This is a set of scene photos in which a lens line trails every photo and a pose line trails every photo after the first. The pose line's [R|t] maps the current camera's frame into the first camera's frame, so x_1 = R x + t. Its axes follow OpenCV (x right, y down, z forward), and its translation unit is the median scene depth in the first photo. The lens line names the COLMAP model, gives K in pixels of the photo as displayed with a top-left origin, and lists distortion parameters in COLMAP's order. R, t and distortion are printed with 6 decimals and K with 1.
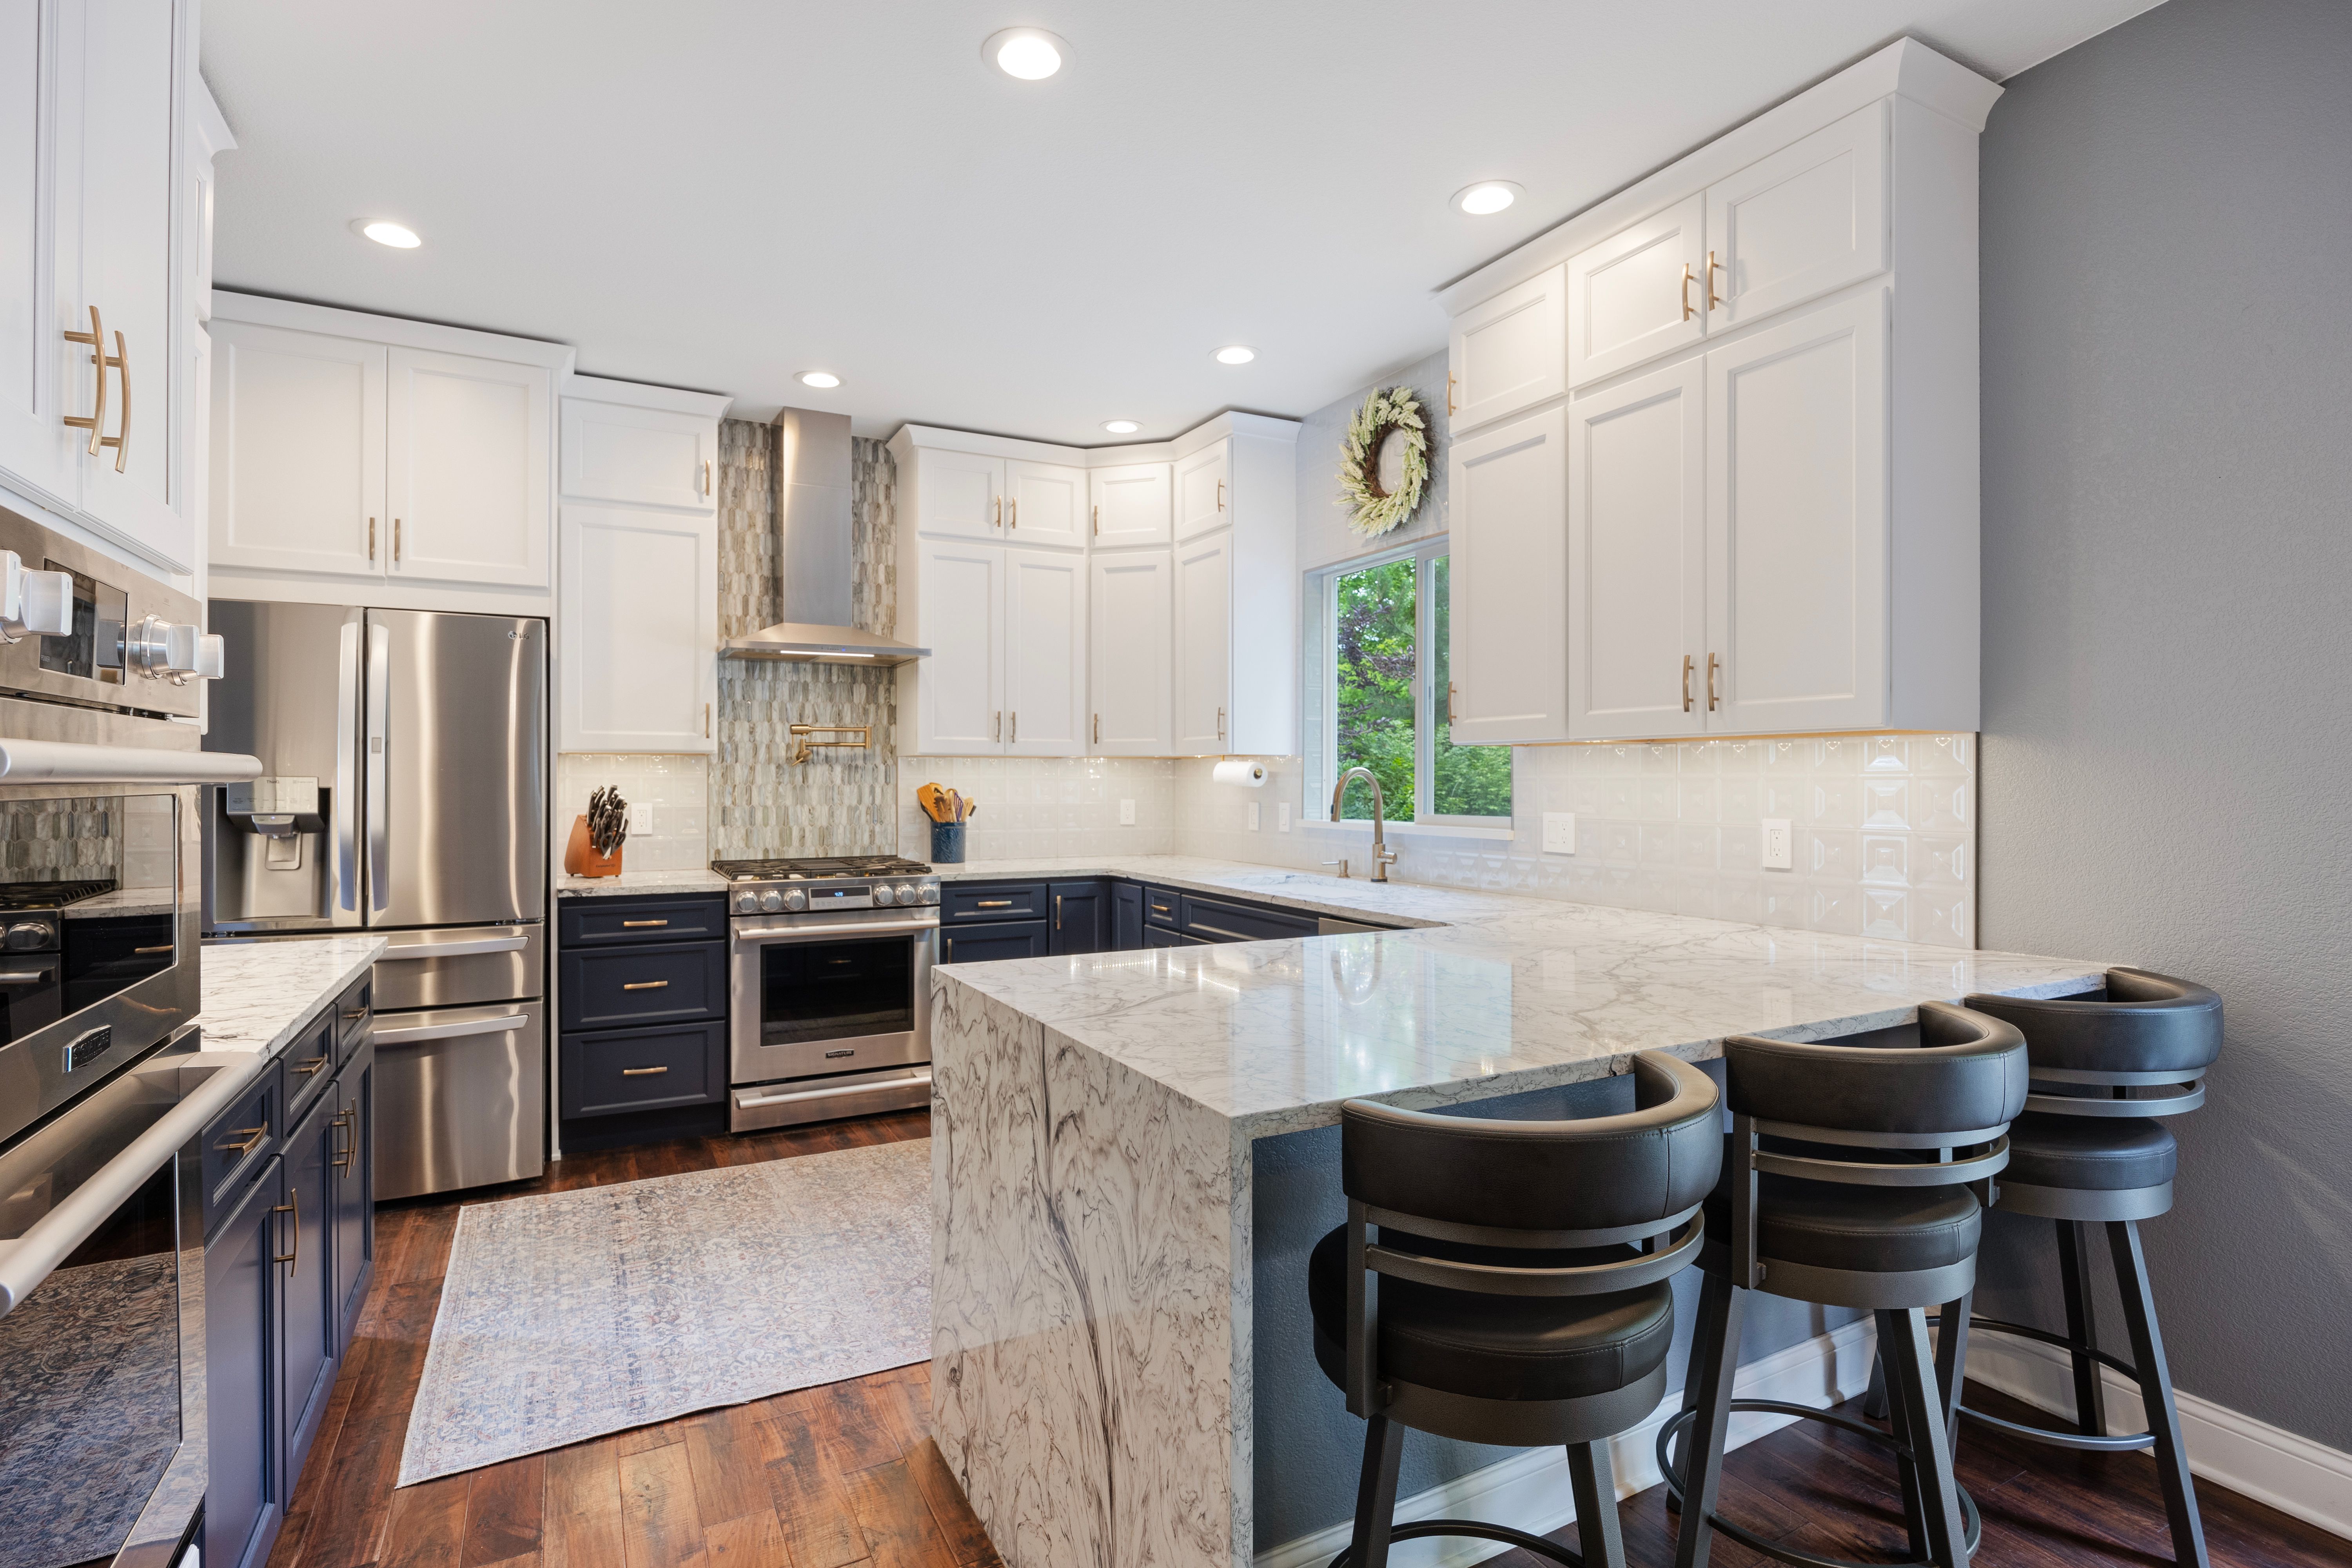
lens RADIAL K [[1151.4, 0, 1176.0], [0, 1151.4, 784.0], [0, 0, 1]] dist [-0.005629, -0.000997]
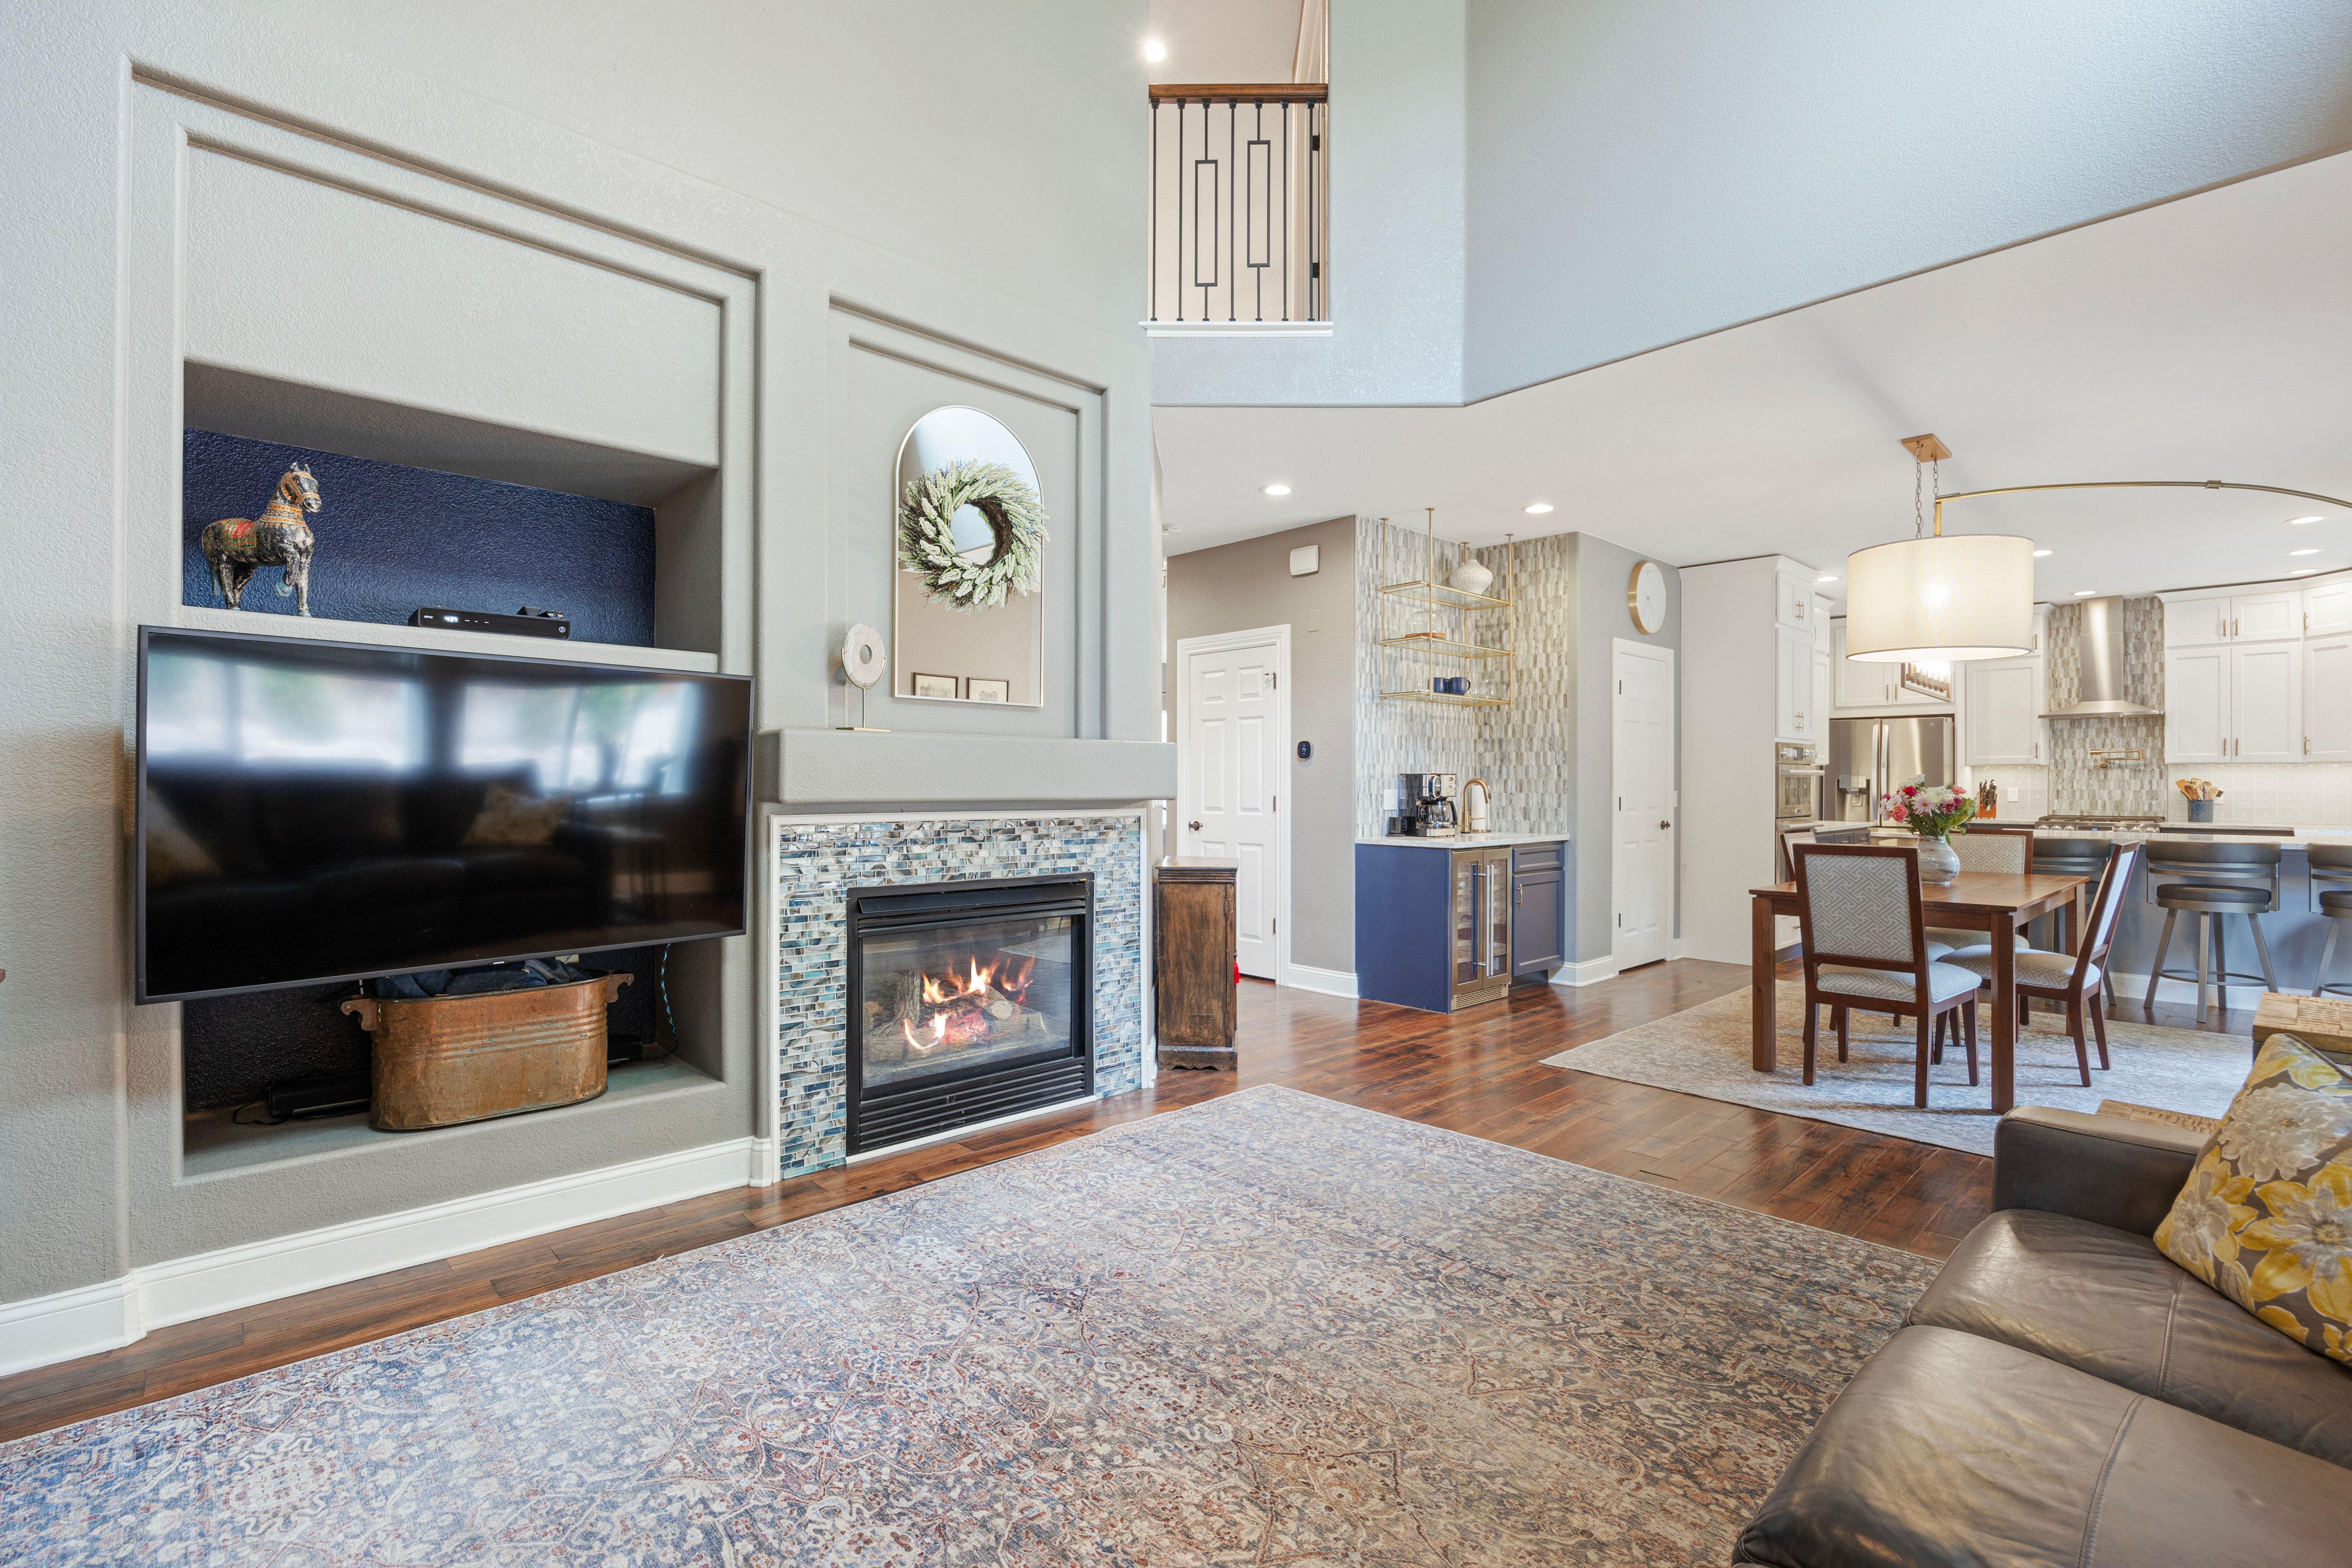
lens RADIAL K [[1056.1, 0, 1181.5], [0, 1056.1, 782.9], [0, 0, 1]] dist [-0.016503, 0.000789]
pose [[0.260773, 0.000058, -0.965400, 1.124818], [-0.006370, 0.999978, -0.001661, 0.022343], [0.965379, 0.006583, 0.260768, -1.136954]]
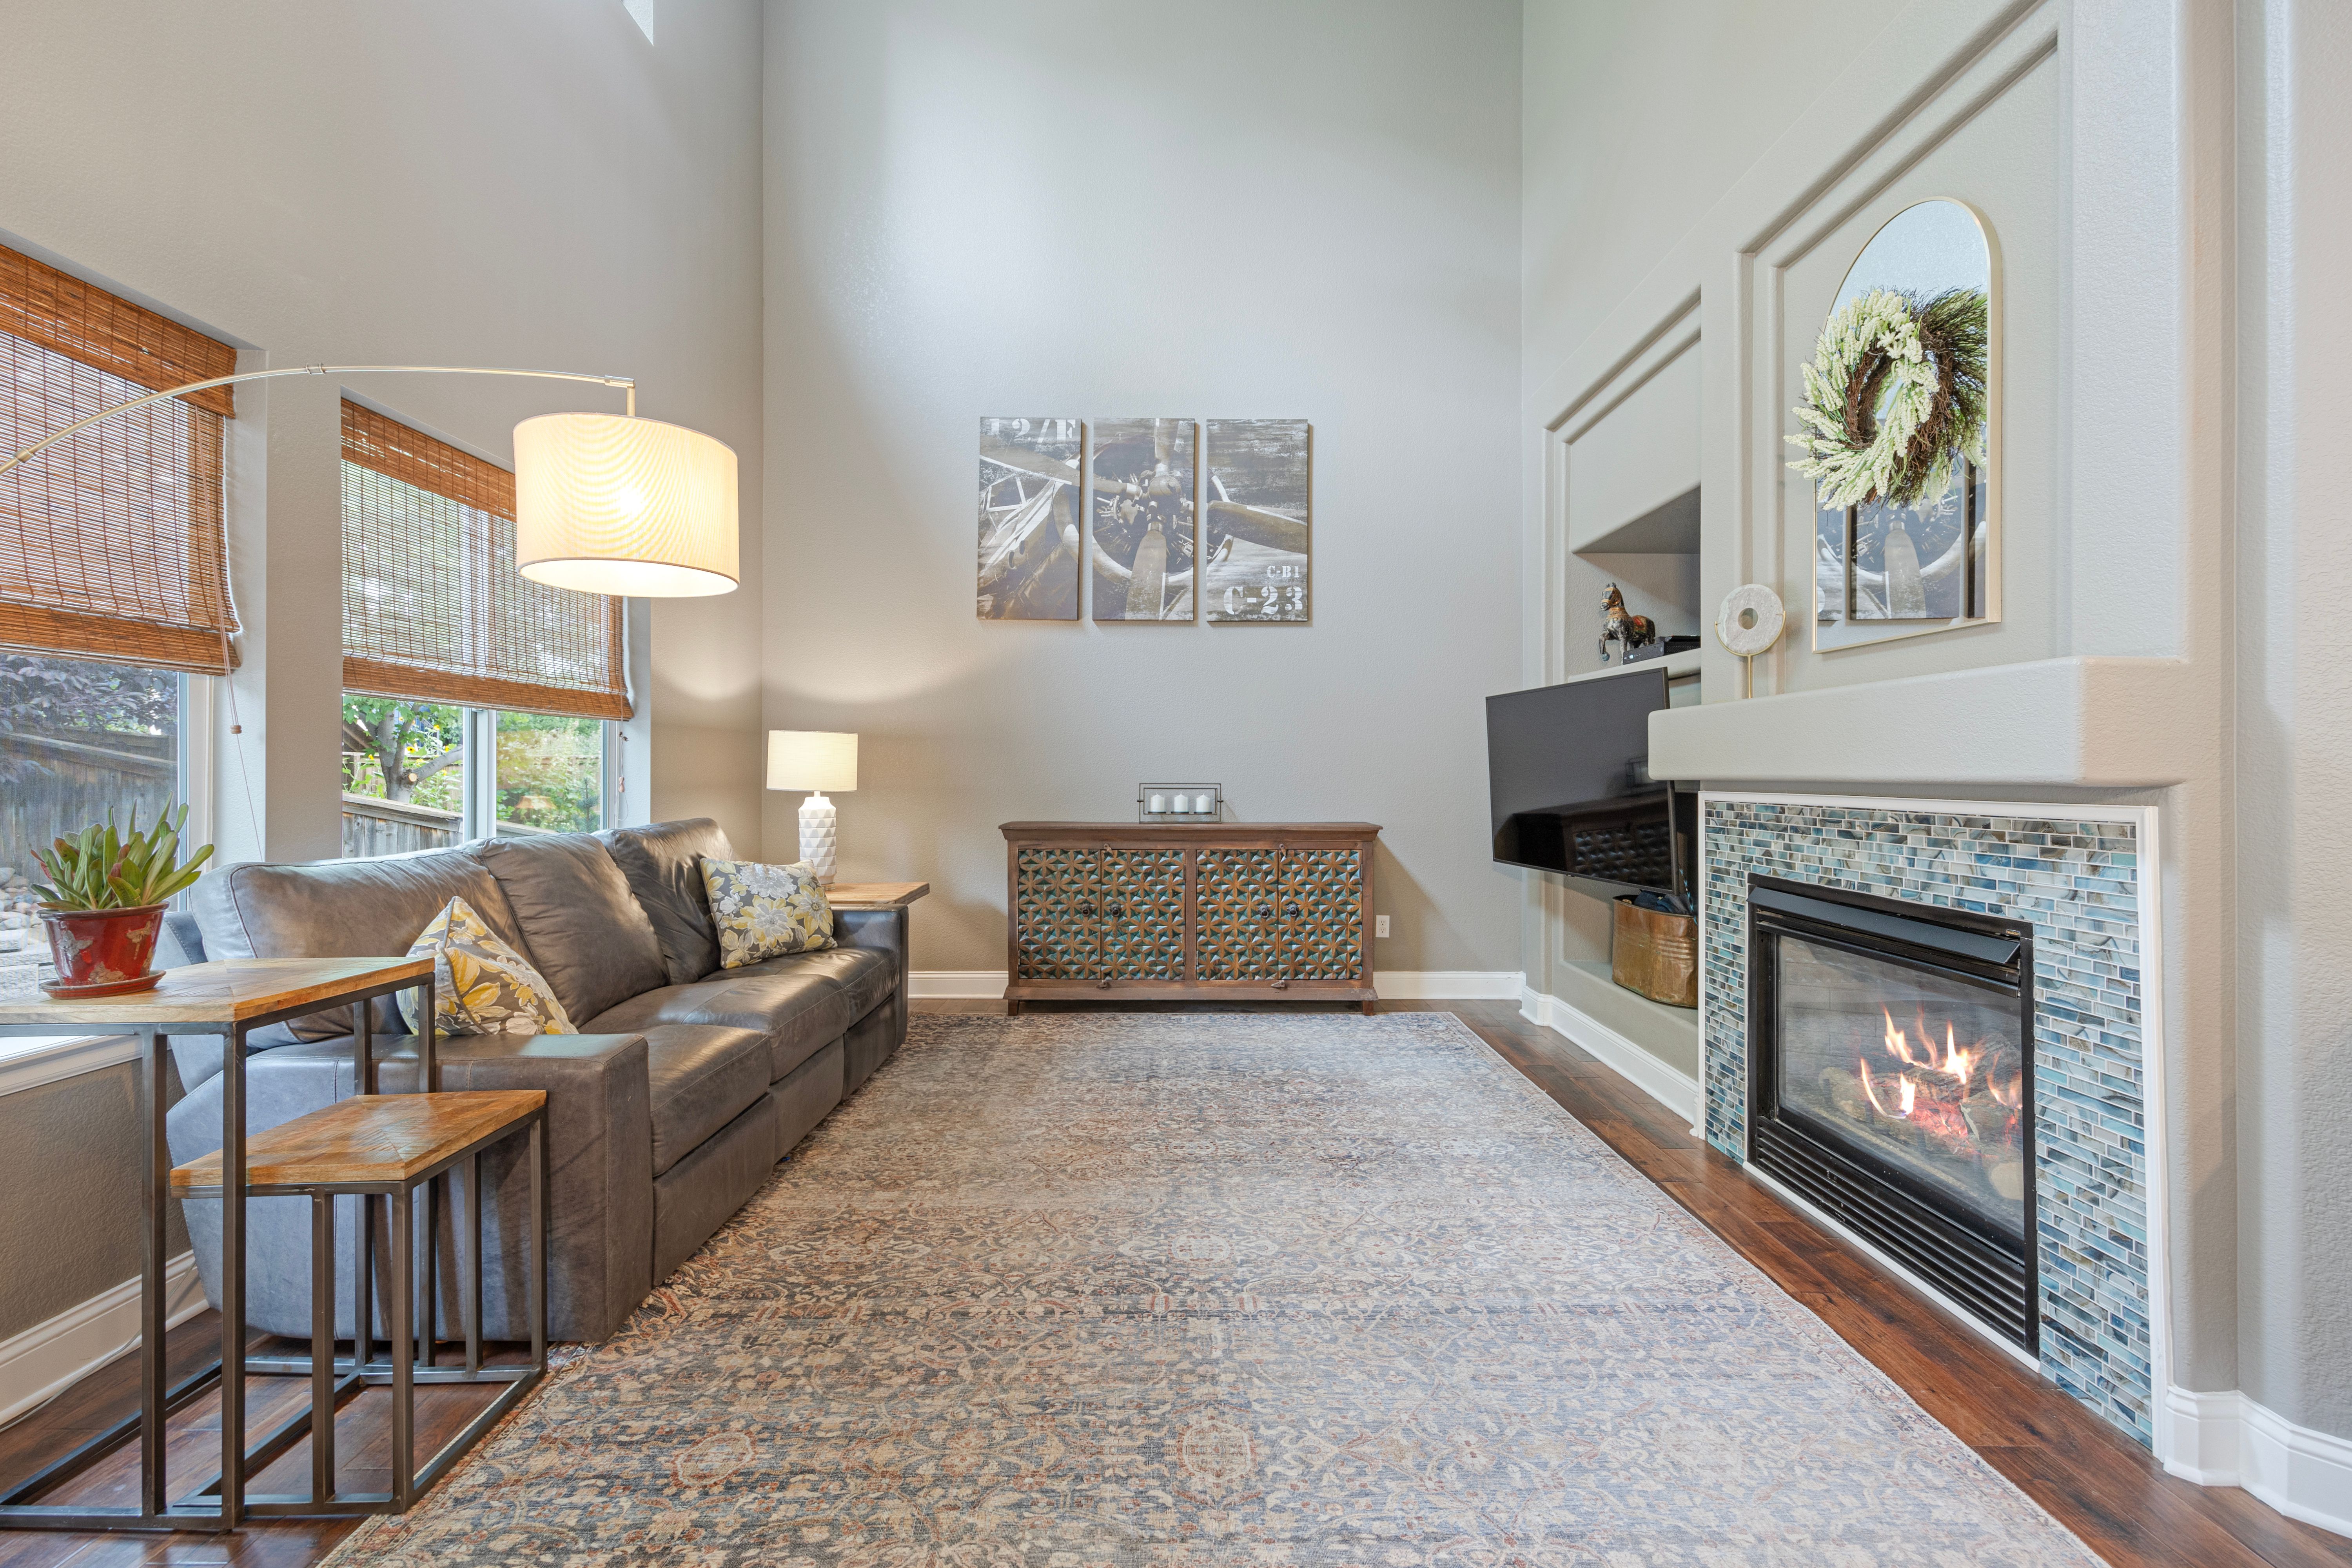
lens RADIAL K [[1006.7, 0, 1178.0], [0, 1006.7, 774.3], [0, 0, 1]] dist [0.008137, 0.000116]
pose [[-0.884224, -0.002603, 0.467056, 0.335541], [0.000183, 0.999982, 0.005919, 0.028909], [-0.467063, 0.005319, -0.884208, -0.379931]]
